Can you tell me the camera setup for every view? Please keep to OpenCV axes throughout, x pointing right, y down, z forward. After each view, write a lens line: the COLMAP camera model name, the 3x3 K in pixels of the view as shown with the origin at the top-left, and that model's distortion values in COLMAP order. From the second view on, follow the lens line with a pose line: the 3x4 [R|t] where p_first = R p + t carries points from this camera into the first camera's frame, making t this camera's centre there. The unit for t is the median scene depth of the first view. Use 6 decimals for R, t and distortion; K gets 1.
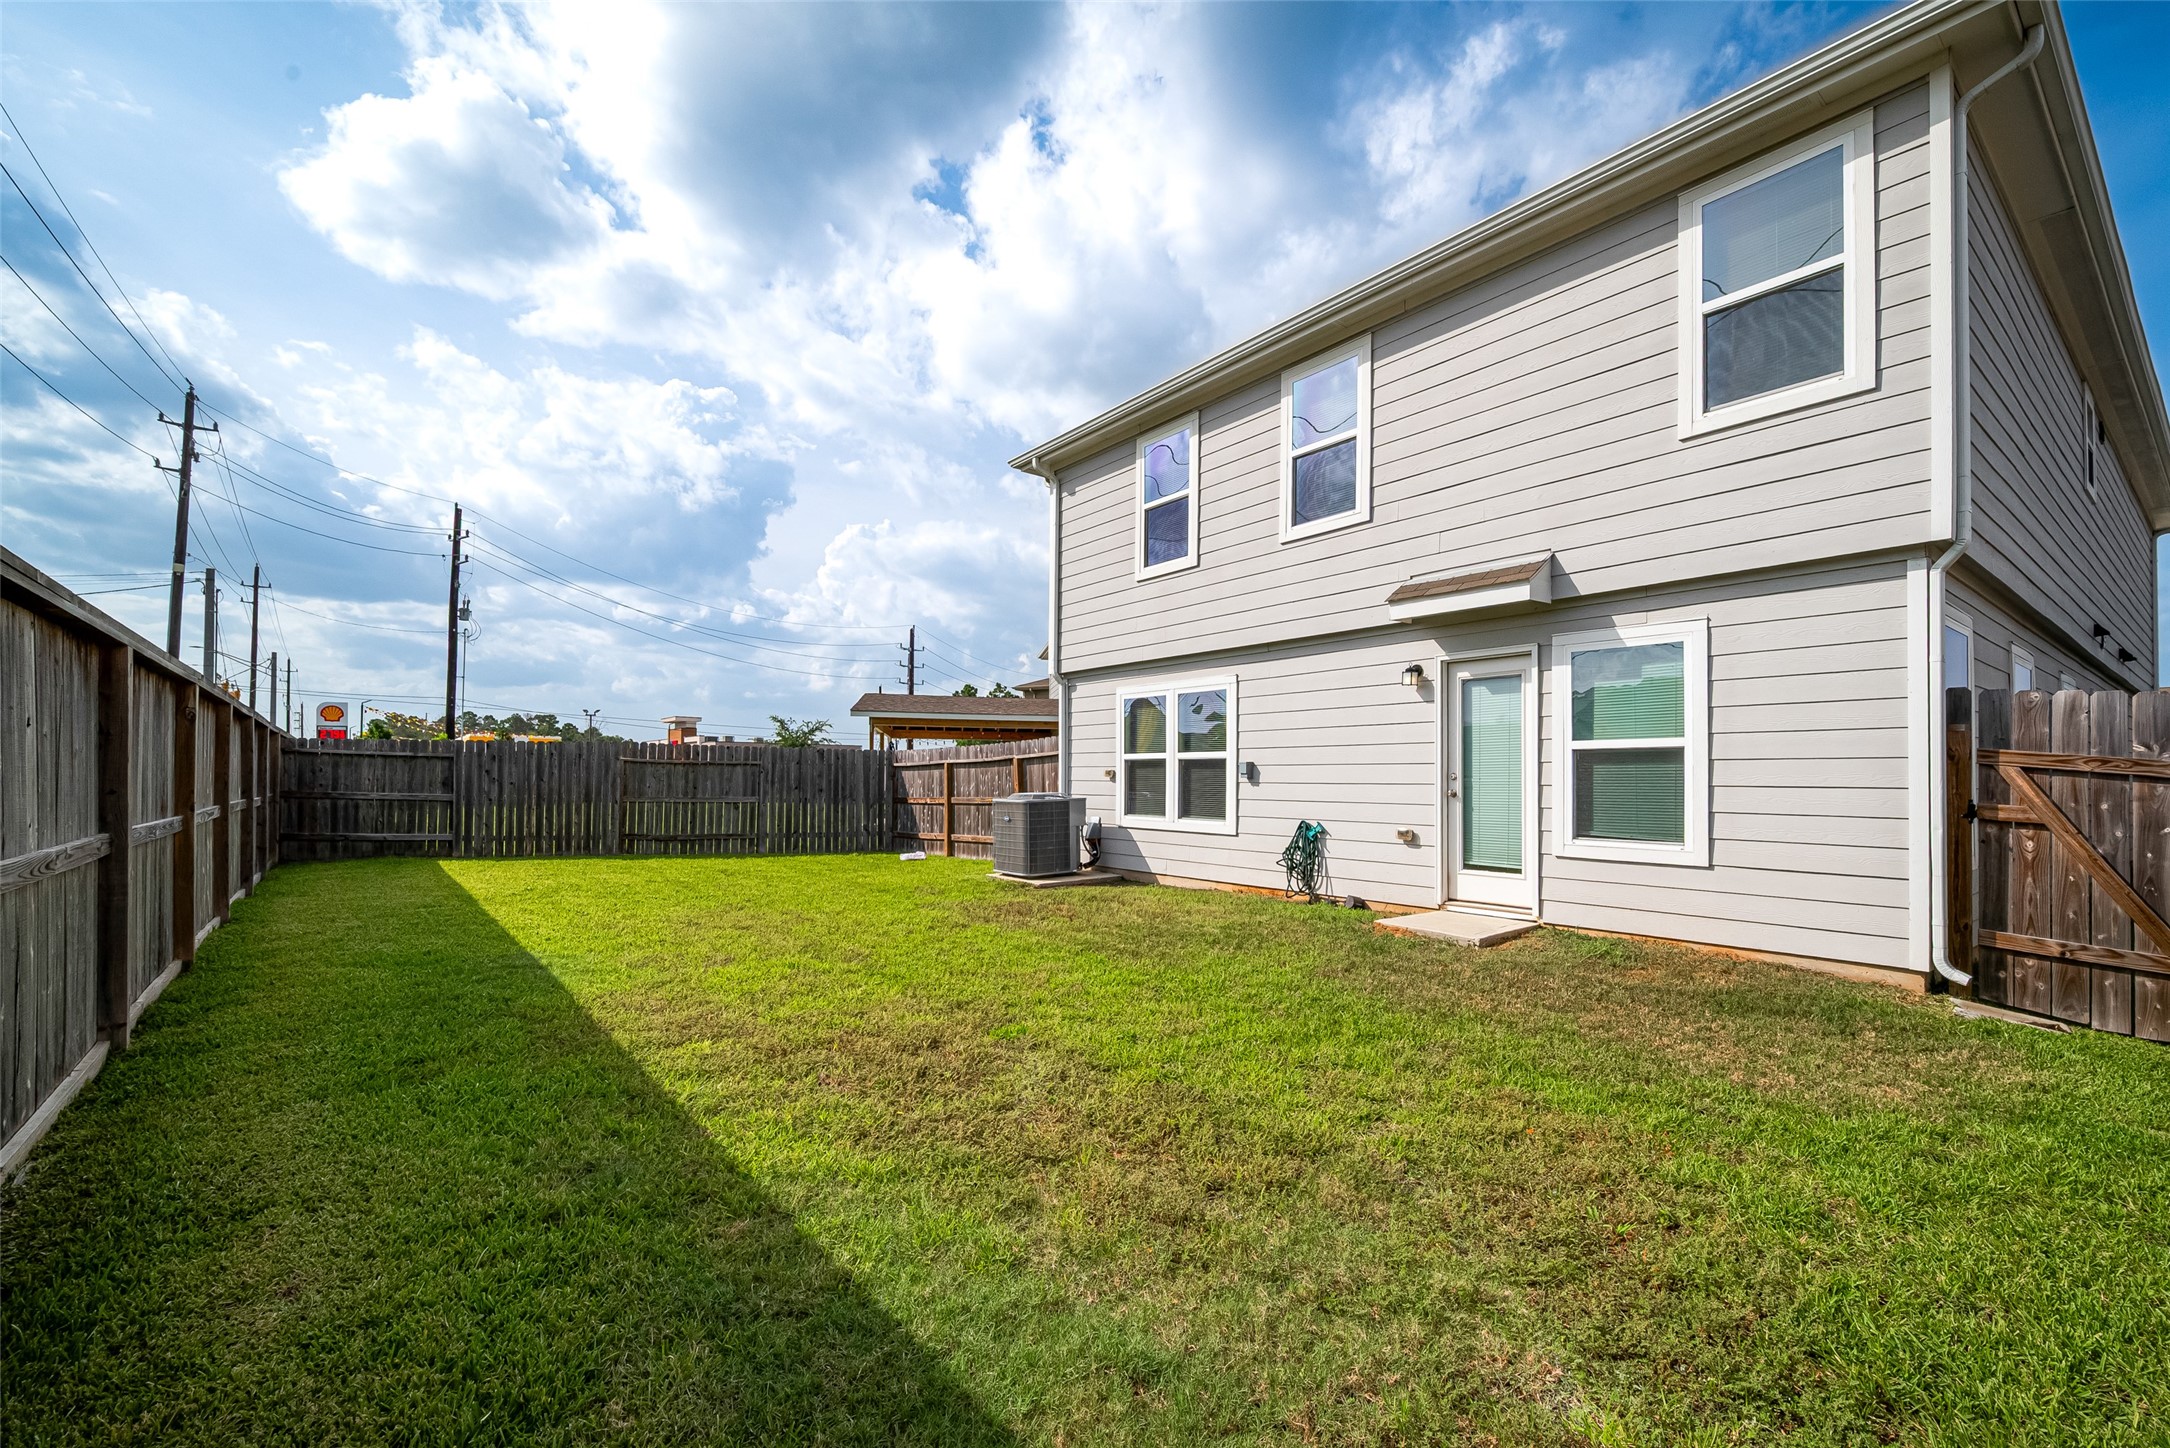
lens RADIAL K [[924.6, 0, 1090.5], [0, 924.6, 770.7], [0, 0, 1]] dist [-0.055601, -0.000007]
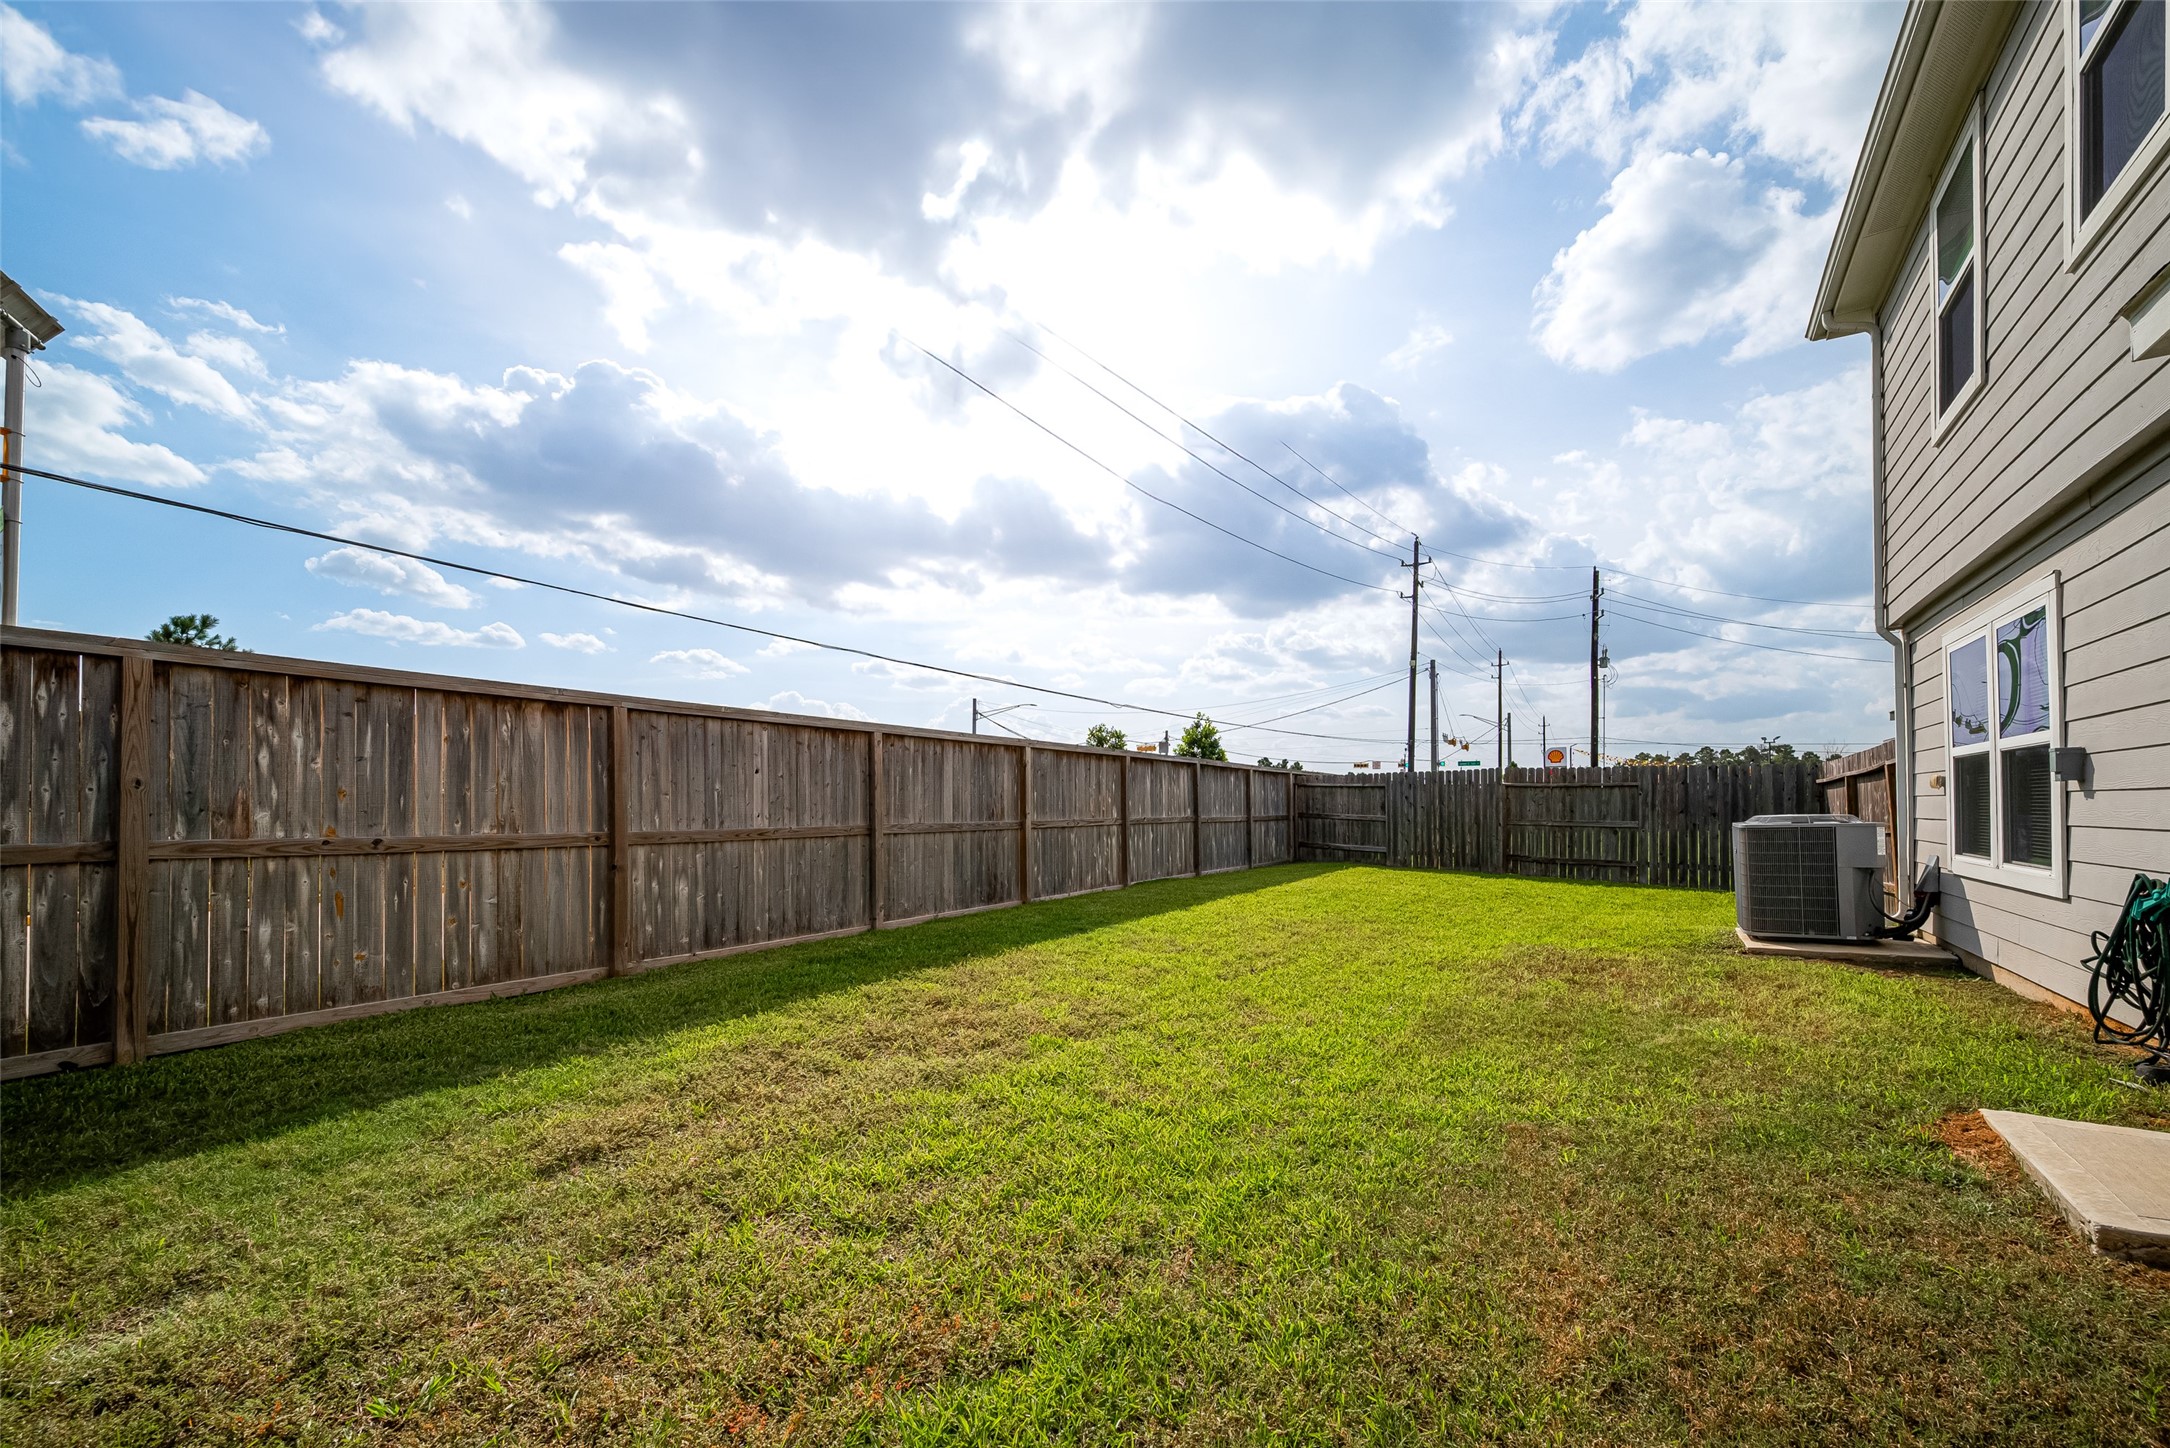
lens RADIAL K [[818.0, 0, 1092.2], [0, 818.0, 798.0], [0, 0, 1]] dist [-0.000025, 0.000044]
pose [[0.308224, -0.012668, -0.951229, 0.248002], [0.006784, 0.999915, -0.011118, 0.010626], [0.951290, -0.003026, 0.308284, 0.234296]]
